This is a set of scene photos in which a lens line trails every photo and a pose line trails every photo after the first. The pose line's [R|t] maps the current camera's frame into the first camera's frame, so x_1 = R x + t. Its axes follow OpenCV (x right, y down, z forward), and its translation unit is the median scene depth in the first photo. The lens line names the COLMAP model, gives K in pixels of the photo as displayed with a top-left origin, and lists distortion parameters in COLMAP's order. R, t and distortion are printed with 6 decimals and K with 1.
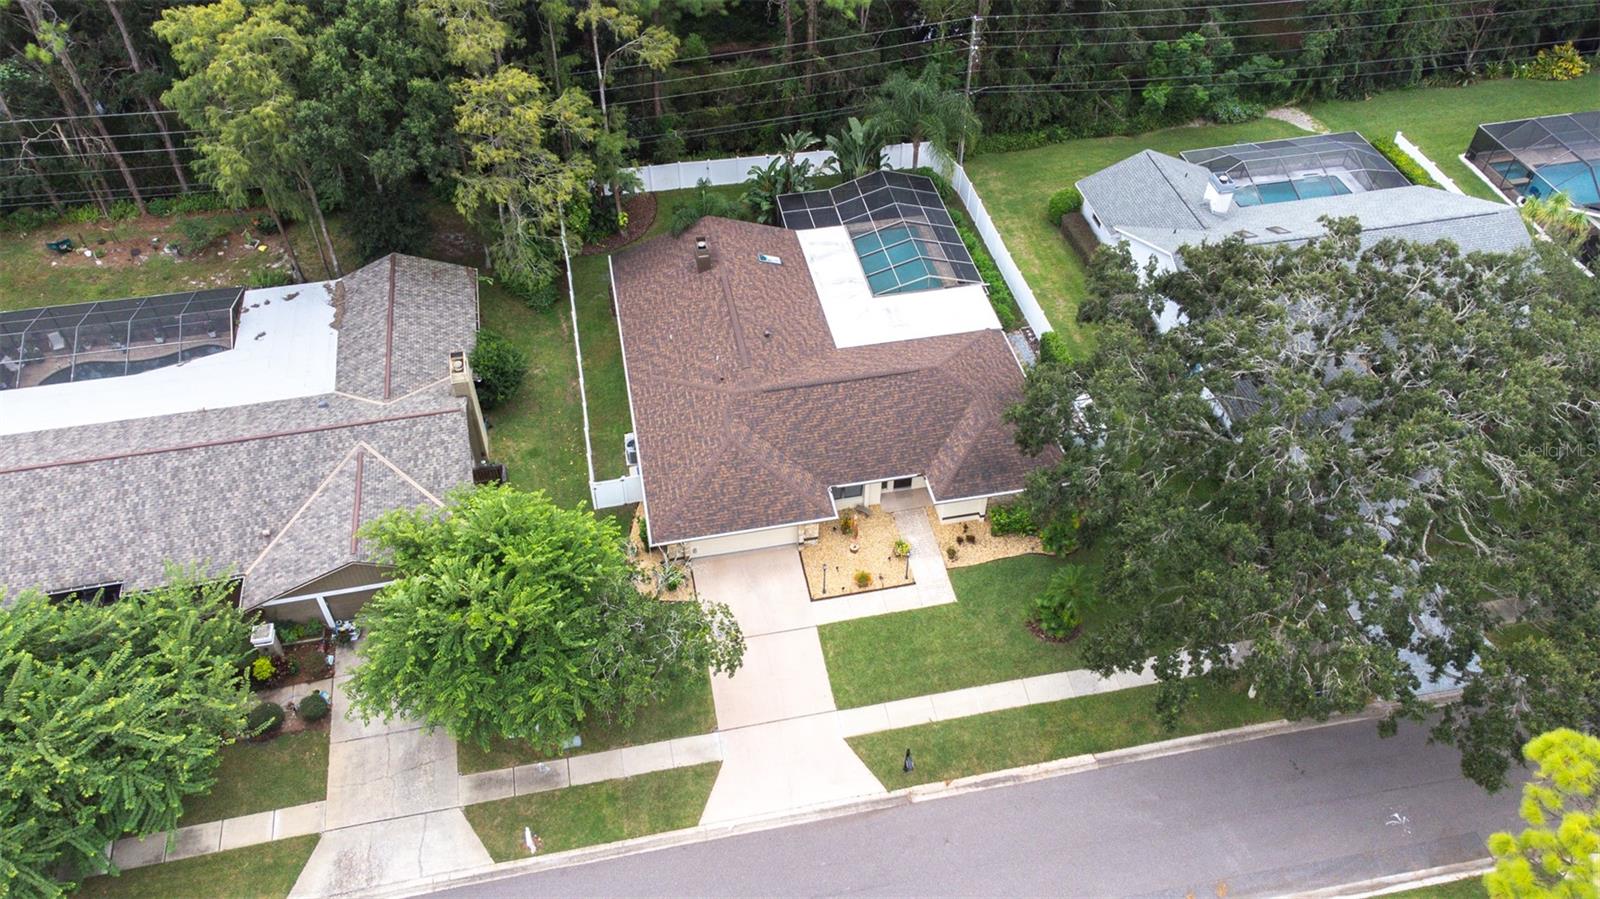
lens RADIAL K [[1195.3, 0, 797.8], [0, 1195.3, 446.1], [0, 0, 1]] dist [0.004726, 0.101132]
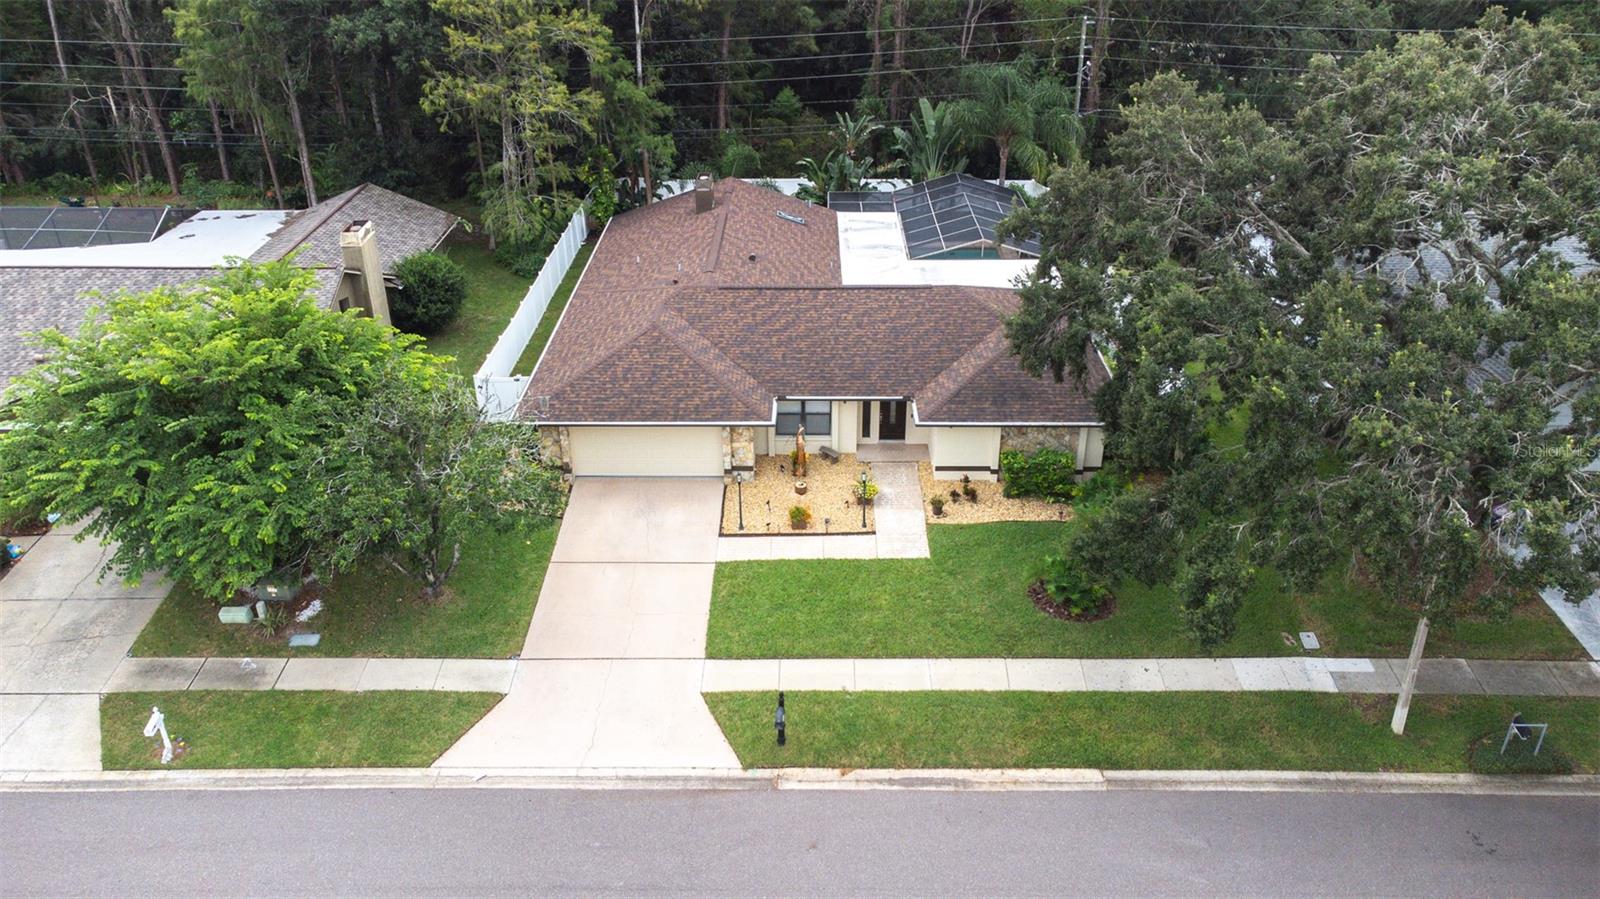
lens RADIAL K [[1195.3, 0, 797.8], [0, 1195.3, 446.1], [0, 0, 1]] dist [0.004726, 0.101132]
pose [[0.978567, 0.091771, -0.184352, 0.175605], [-0.141835, 0.949383, -0.280276, 0.263997], [0.149299, 0.300417, 0.942051, 0.337453]]
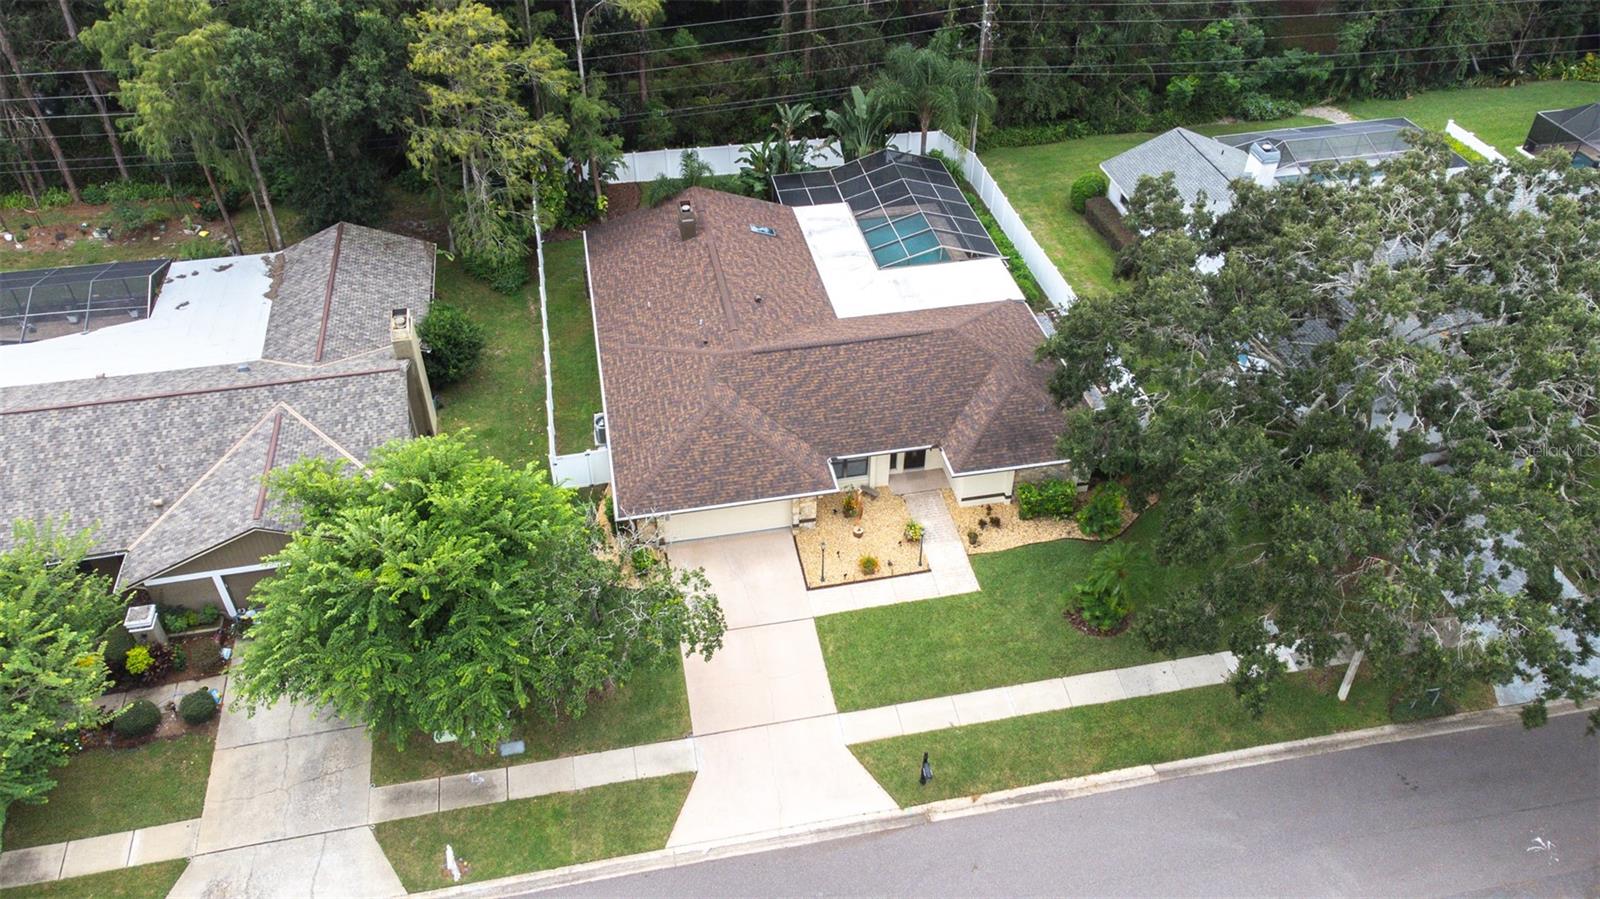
lens RADIAL K [[1195.3, 0, 797.8], [0, 1195.3, 446.1], [0, 0, 1]] dist [0.004726, 0.101132]
pose [[0.999995, 0.001172, -0.003101, 0.006923], [-0.001462, 0.995459, -0.095175, 0.107615], [0.002975, 0.095179, 0.995456, 0.150761]]
